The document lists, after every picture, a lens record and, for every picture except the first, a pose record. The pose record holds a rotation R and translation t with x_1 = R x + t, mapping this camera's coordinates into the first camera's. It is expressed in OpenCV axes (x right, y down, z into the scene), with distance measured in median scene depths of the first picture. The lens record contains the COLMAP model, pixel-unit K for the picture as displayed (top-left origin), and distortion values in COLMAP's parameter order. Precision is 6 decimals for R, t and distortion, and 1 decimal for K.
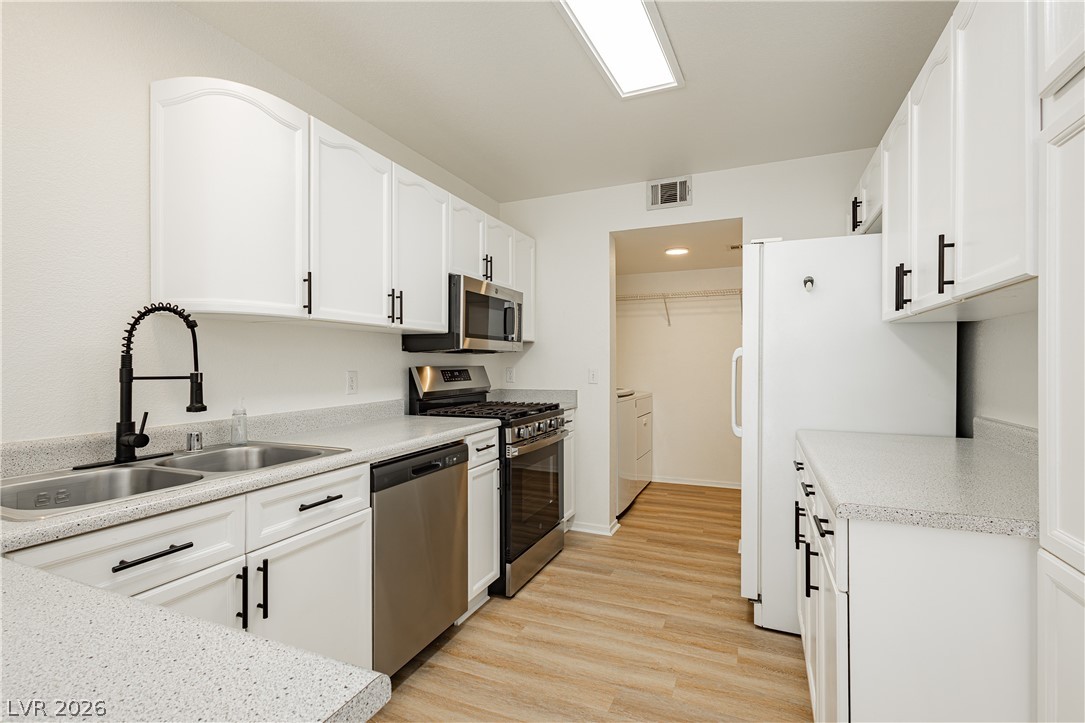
lens RADIAL K [[510.1, 0, 540.1], [0, 510.1, 360.5], [0, 0, 1]] dist [0.002533, -0.000181]
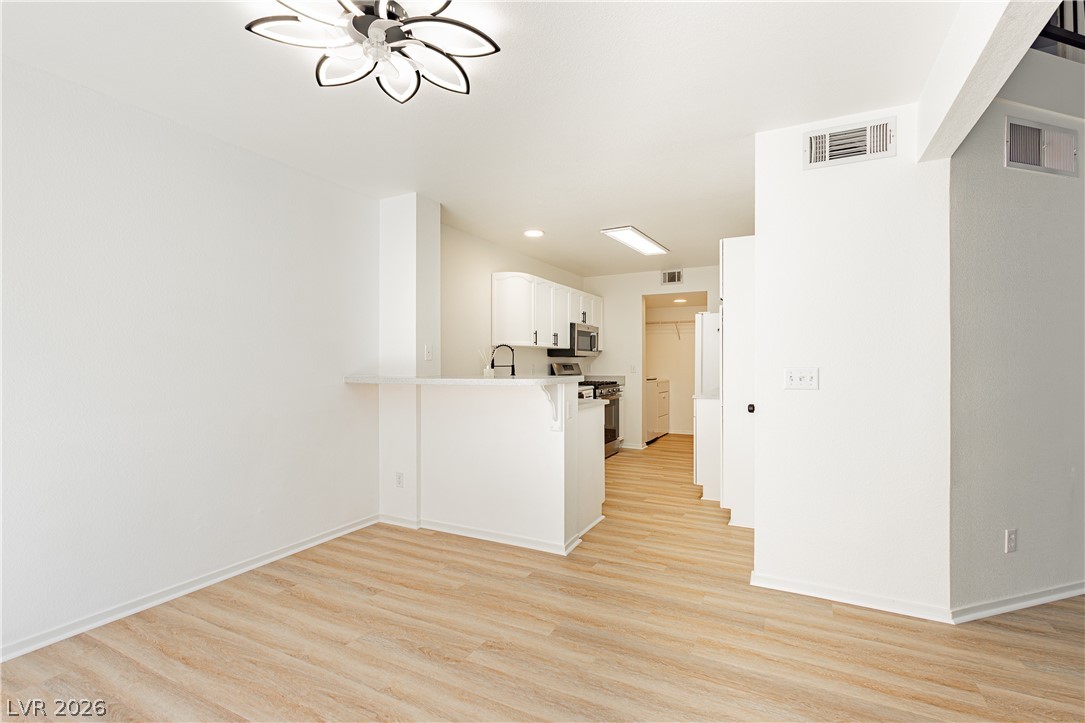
lens RADIAL K [[495.7, 0, 544.4], [0, 495.7, 359.0], [0, 0, 1]] dist [0.000143, -0.000694]
pose [[0.997502, 0.000391, -0.070633, -0.133747], [-0.000452, 1.000000, -0.000850, -0.005473], [0.070633, 0.000880, 0.997502, -1.199643]]
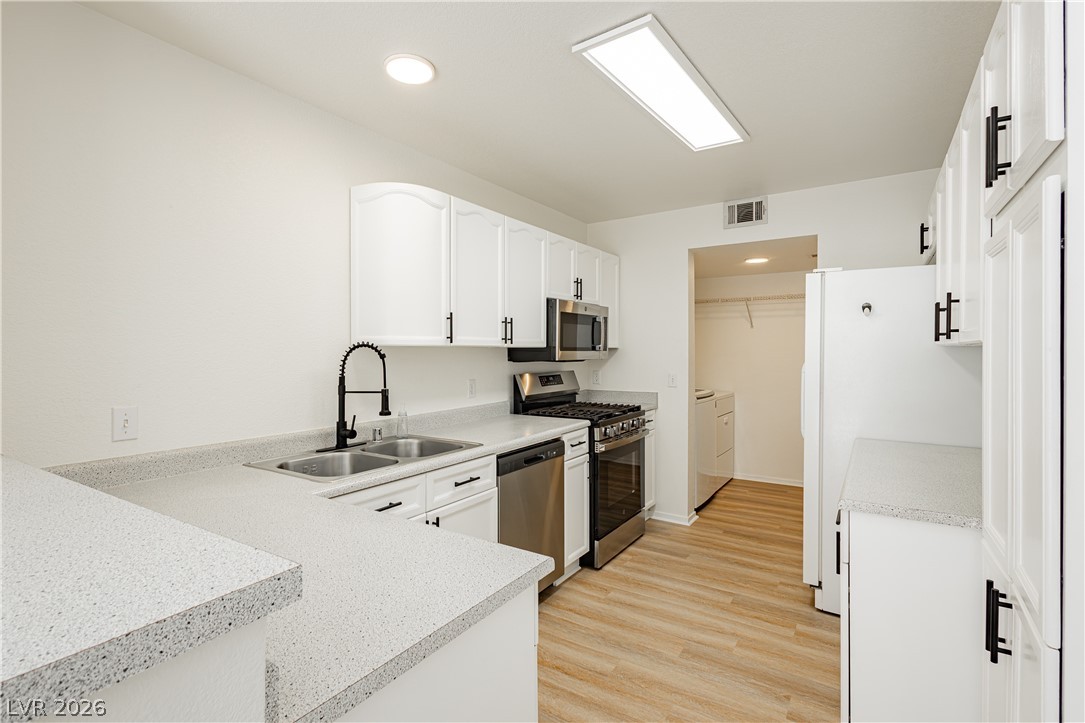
lens RADIAL K [[520.8, 0, 523.8], [0, 520.8, 351.2], [0, 0, 1]] dist [-0.000275, -0.000033]
pose [[0.982151, 0.001190, -0.188092, -0.000383], [0.000095, 0.999977, 0.006819, -0.051664], [0.188096, -0.006715, 0.982128, -0.214512]]
